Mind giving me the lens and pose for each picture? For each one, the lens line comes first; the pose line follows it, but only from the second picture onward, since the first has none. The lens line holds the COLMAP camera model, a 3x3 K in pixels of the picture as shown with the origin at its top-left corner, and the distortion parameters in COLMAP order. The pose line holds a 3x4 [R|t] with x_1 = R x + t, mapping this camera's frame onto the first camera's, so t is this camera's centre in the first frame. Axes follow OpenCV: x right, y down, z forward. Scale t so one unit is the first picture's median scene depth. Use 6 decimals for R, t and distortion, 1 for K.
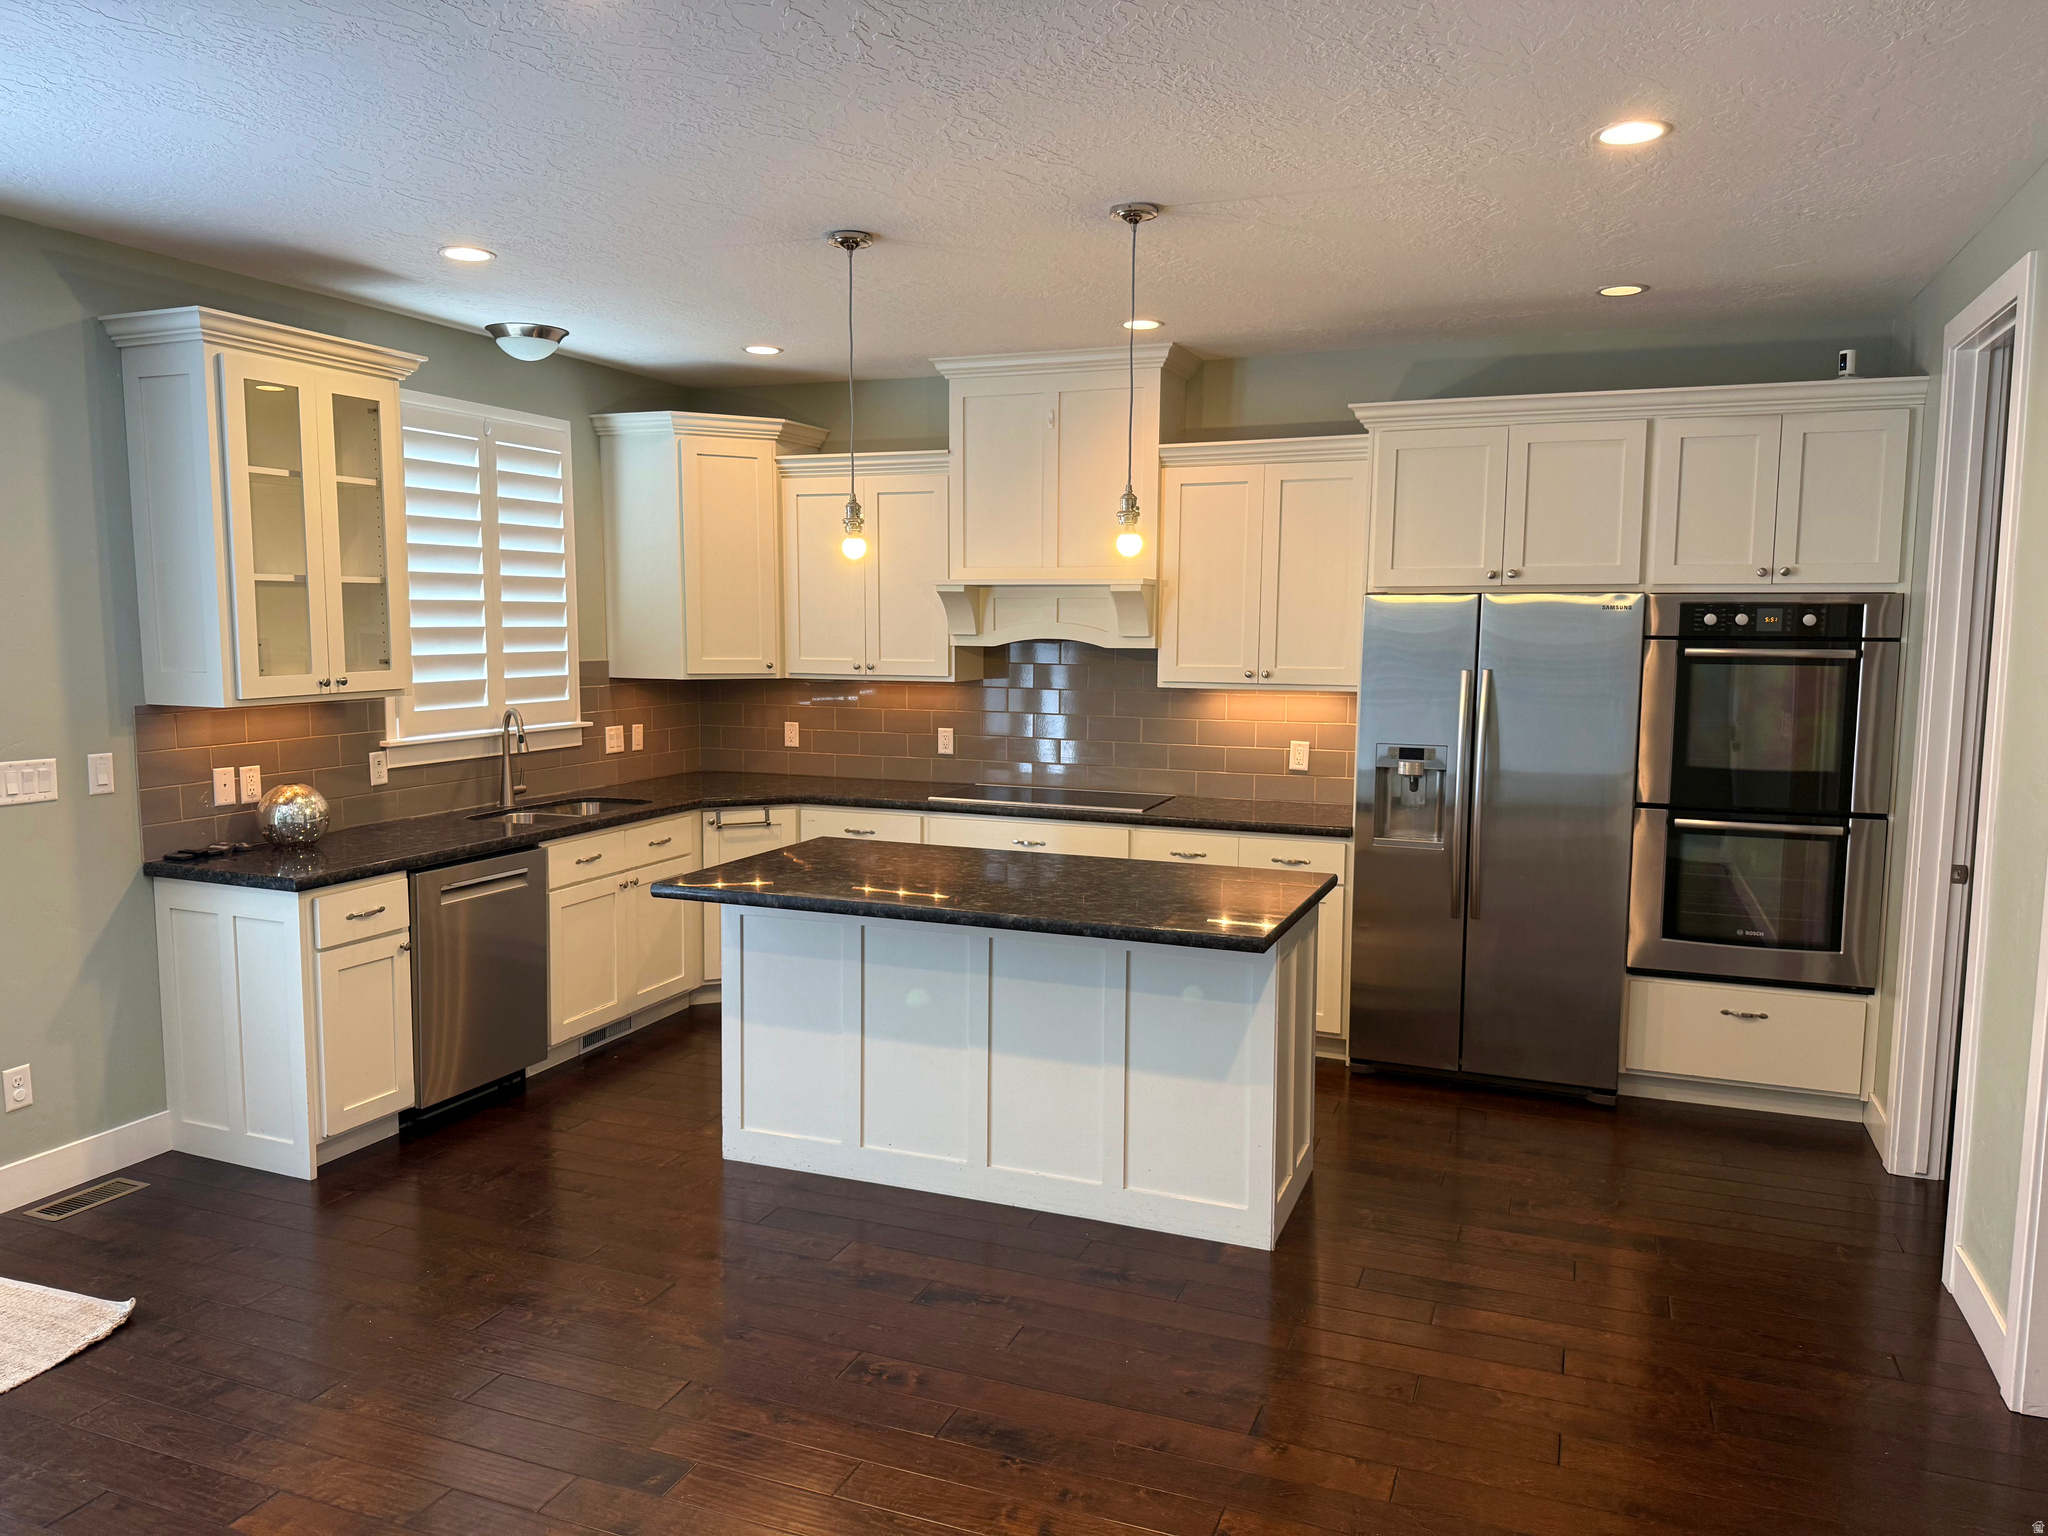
lens RADIAL K [[1433.2, 0, 1027.1], [0, 1433.2, 779.5], [0, 0, 1]] dist [0.080748, -0.013914]
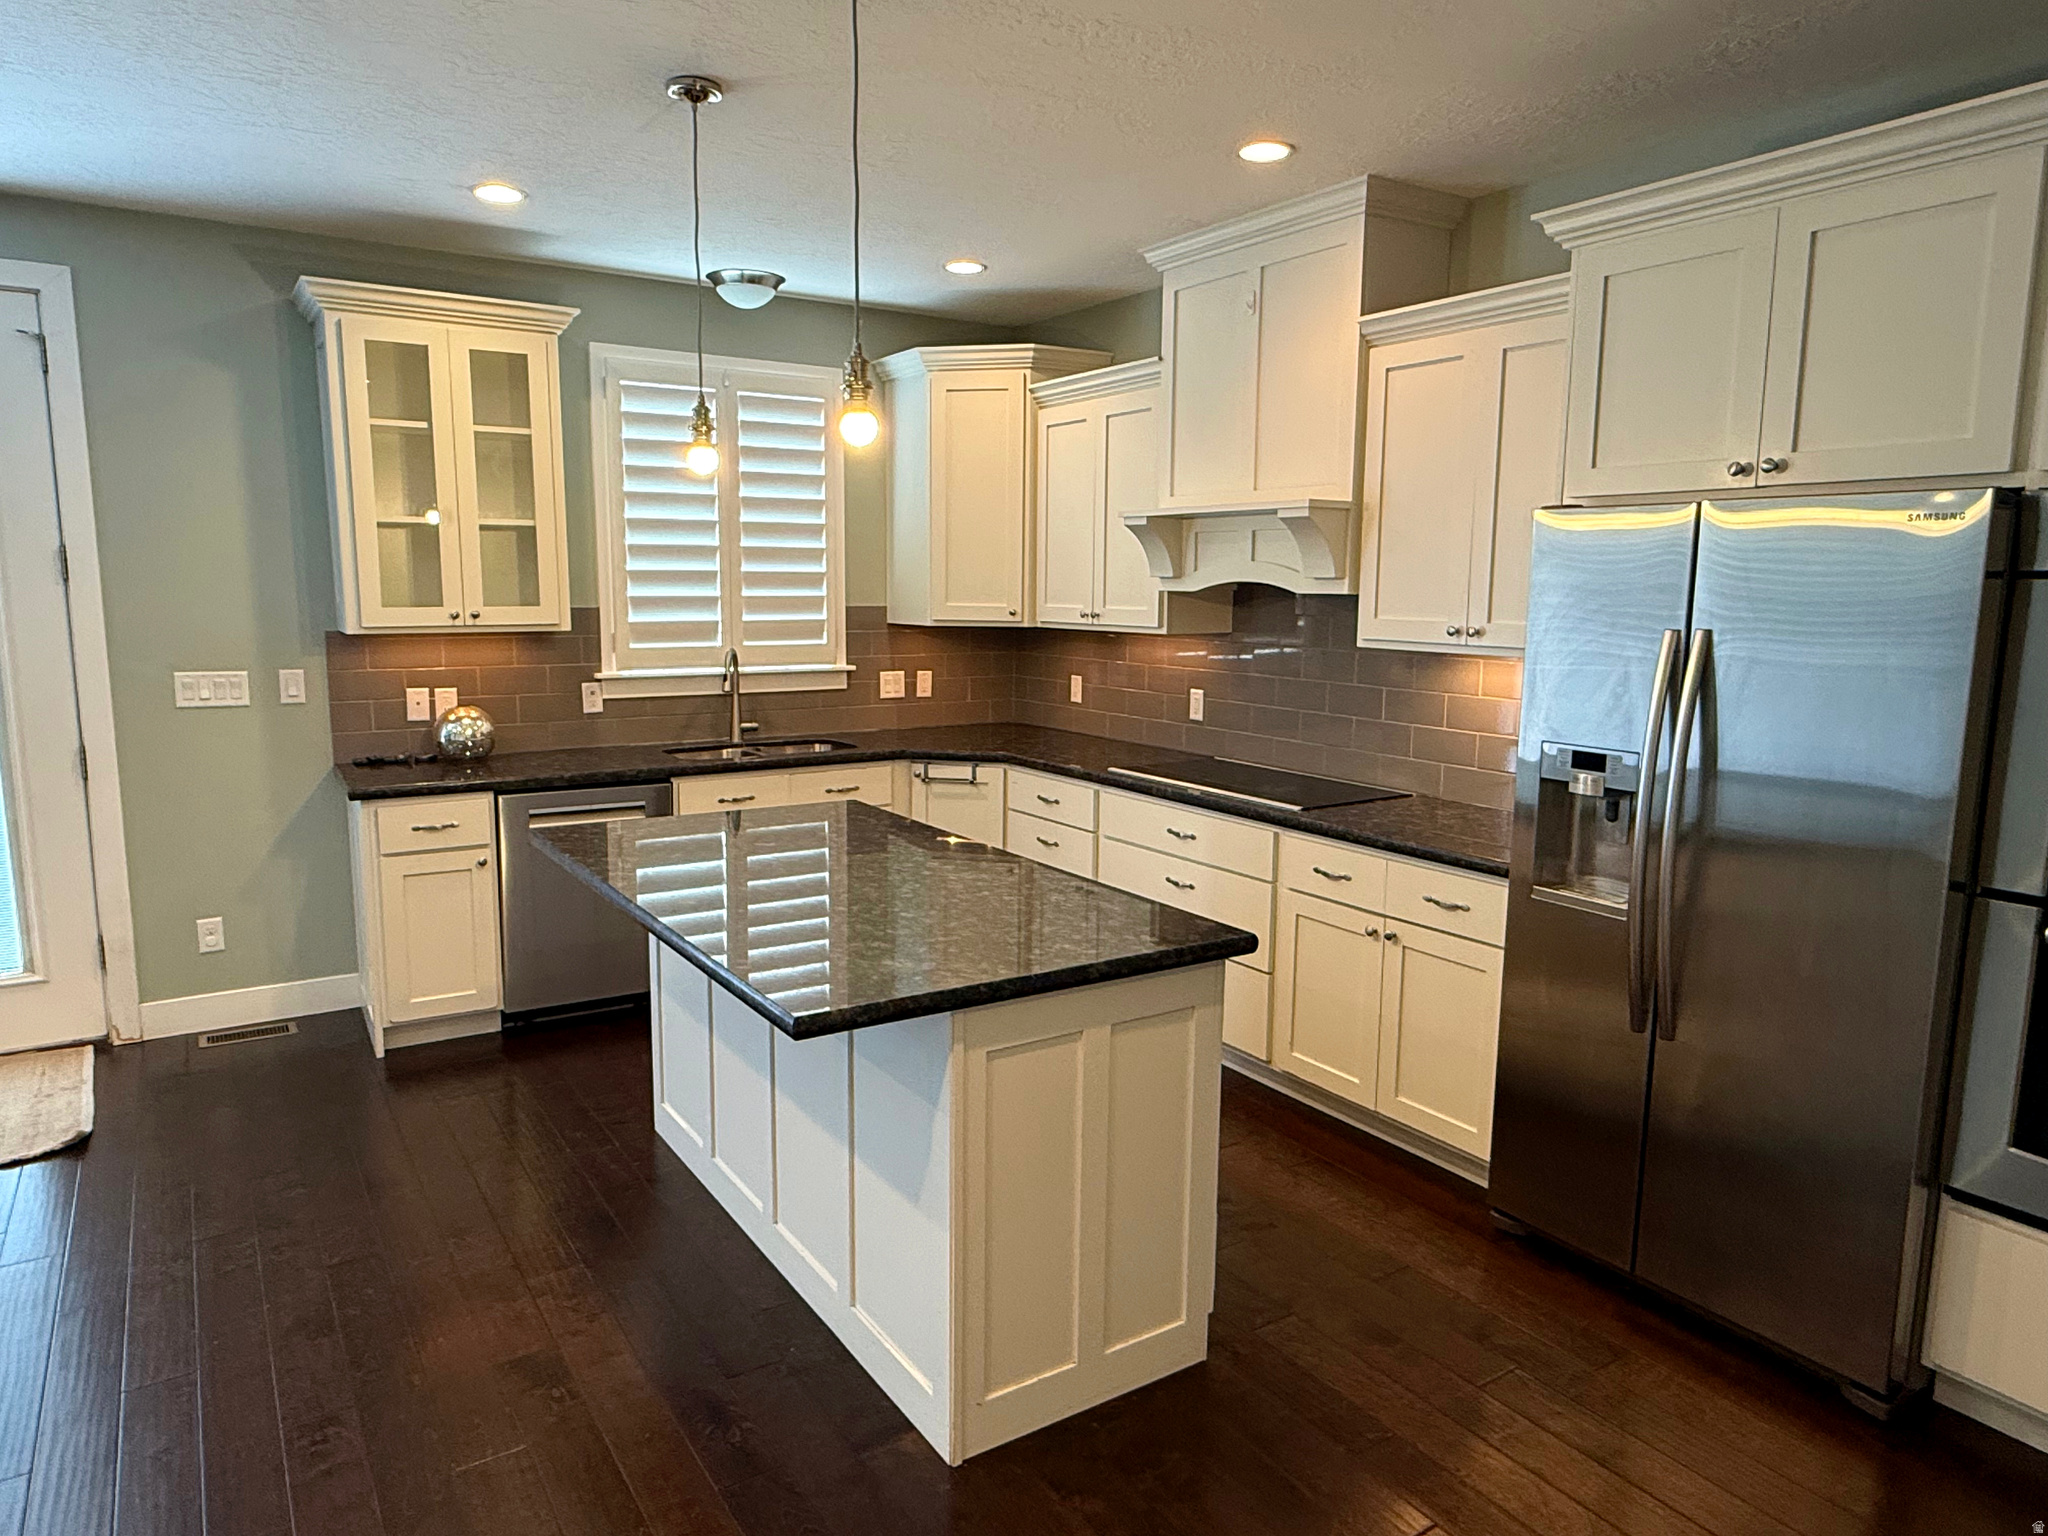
lens RADIAL K [[1310.9, 0, 1022.2], [0, 1310.9, 770.6], [0, 0, 1]] dist [0.046337, 0.003007]
pose [[0.812768, 0.085310, -0.576307, 0.369506], [-0.068390, 0.996352, 0.051038, -0.024323], [0.578559, -0.002068, 0.815638, 0.351748]]
